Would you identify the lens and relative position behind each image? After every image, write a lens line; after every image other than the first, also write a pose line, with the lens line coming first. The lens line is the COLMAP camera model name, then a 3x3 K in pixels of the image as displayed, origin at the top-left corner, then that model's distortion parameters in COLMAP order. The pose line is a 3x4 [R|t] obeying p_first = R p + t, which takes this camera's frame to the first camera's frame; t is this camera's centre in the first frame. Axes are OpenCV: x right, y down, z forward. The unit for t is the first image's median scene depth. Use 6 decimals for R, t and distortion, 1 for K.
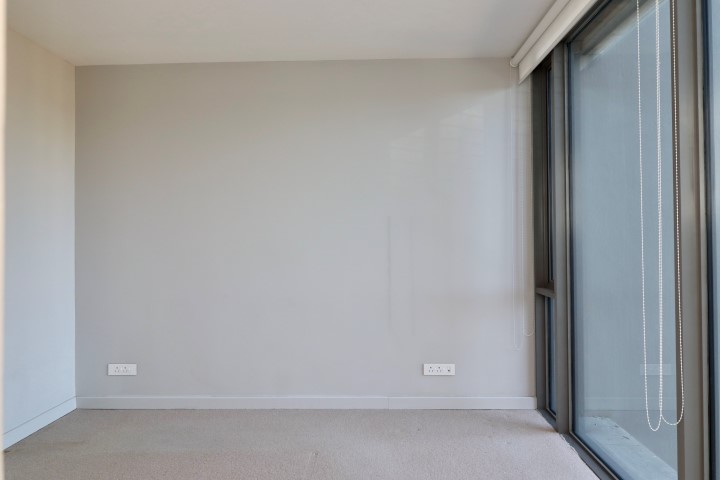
lens RADIAL K [[467.9, 0, 358.9], [0, 467.9, 238.6], [0, 0, 1]] dist [0.000874, -0.011101]
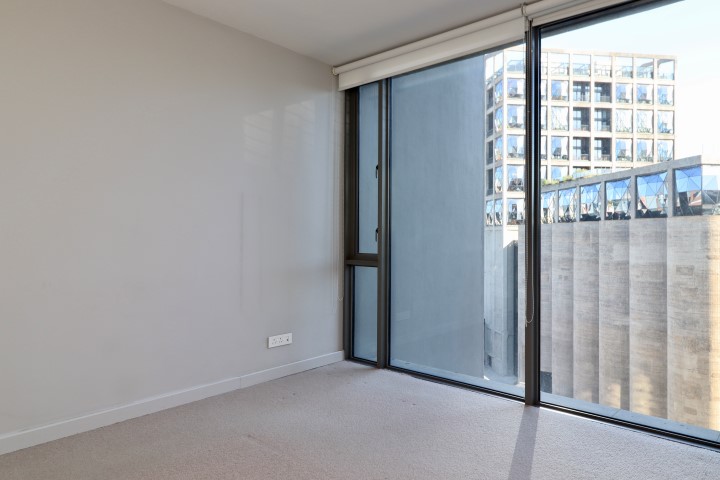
lens RADIAL K [[467.9, 0, 381.2], [0, 467.9, 232.1], [0, 0, 1]] dist [0.000874, -0.011101]
pose [[0.638256, 0.013984, 0.769697, -0.505040], [-0.012653, 0.999890, -0.007674, 0.039975], [-0.769720, -0.004841, 0.638363, 0.148363]]
